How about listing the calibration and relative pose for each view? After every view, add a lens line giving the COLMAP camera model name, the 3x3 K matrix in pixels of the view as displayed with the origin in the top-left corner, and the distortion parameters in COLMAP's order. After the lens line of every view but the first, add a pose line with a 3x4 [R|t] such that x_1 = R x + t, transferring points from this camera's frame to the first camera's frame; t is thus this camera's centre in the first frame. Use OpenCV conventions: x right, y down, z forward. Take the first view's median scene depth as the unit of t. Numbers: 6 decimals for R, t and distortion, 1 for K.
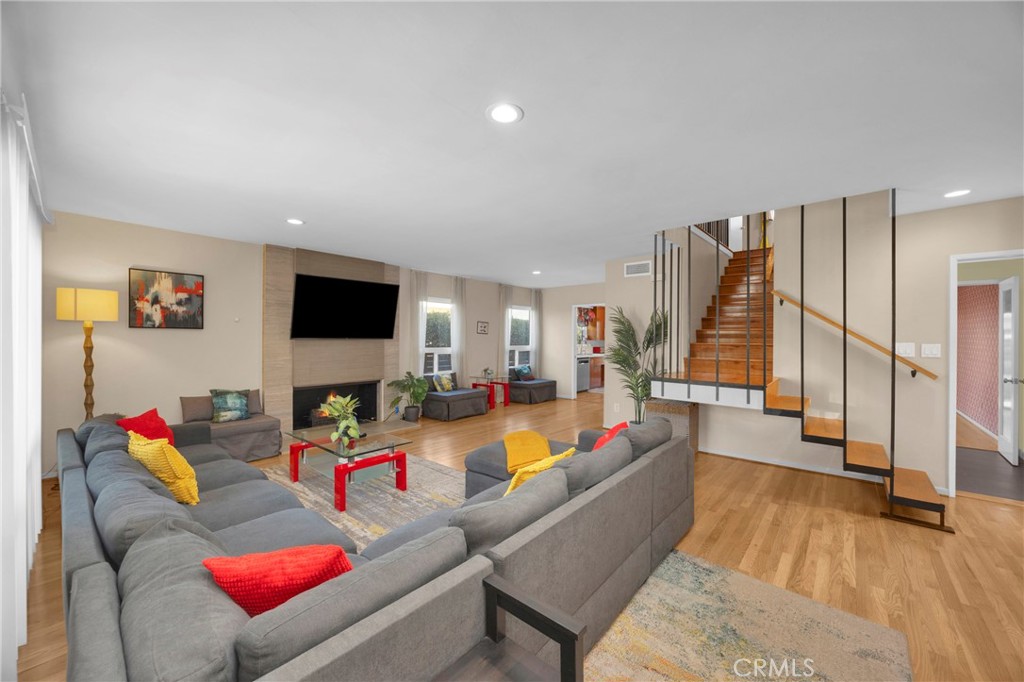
lens RADIAL K [[389.1, 0, 508.9], [0, 389.1, 341.6], [0, 0, 1]] dist [-0.000671, 0.000097]
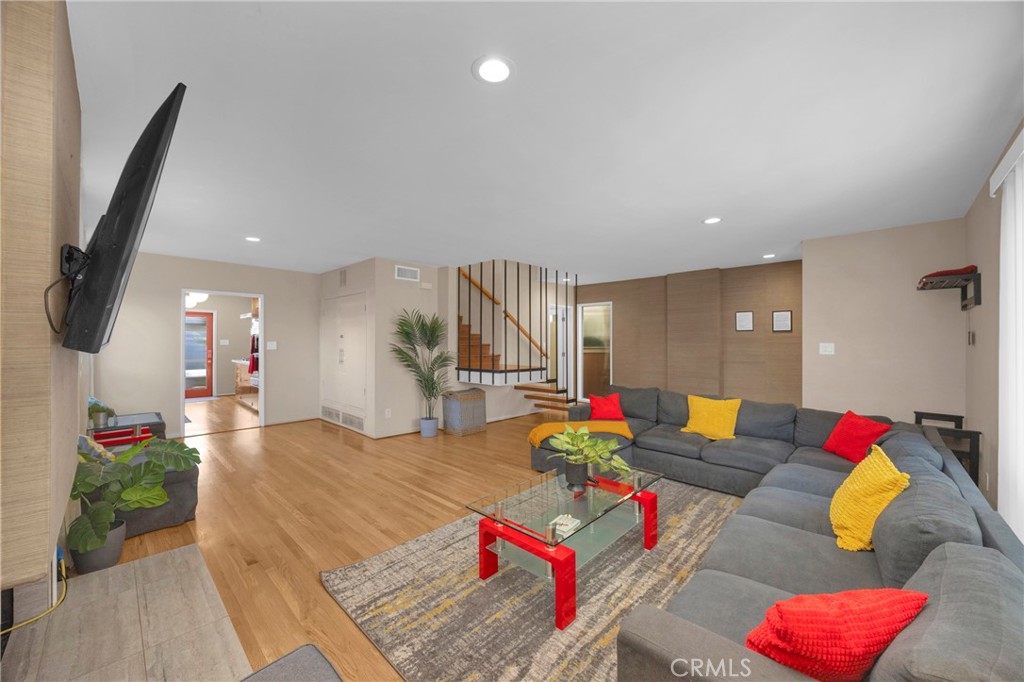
lens RADIAL K [[389.1, 0, 508.9], [0, 389.1, 341.6], [0, 0, 1]] dist [-0.000671, 0.000097]
pose [[0.044359, -0.009071, 0.998974, -0.957217], [0.011105, 0.999901, 0.008587, -0.015236], [-0.998954, 0.010713, 0.044455, 0.944056]]
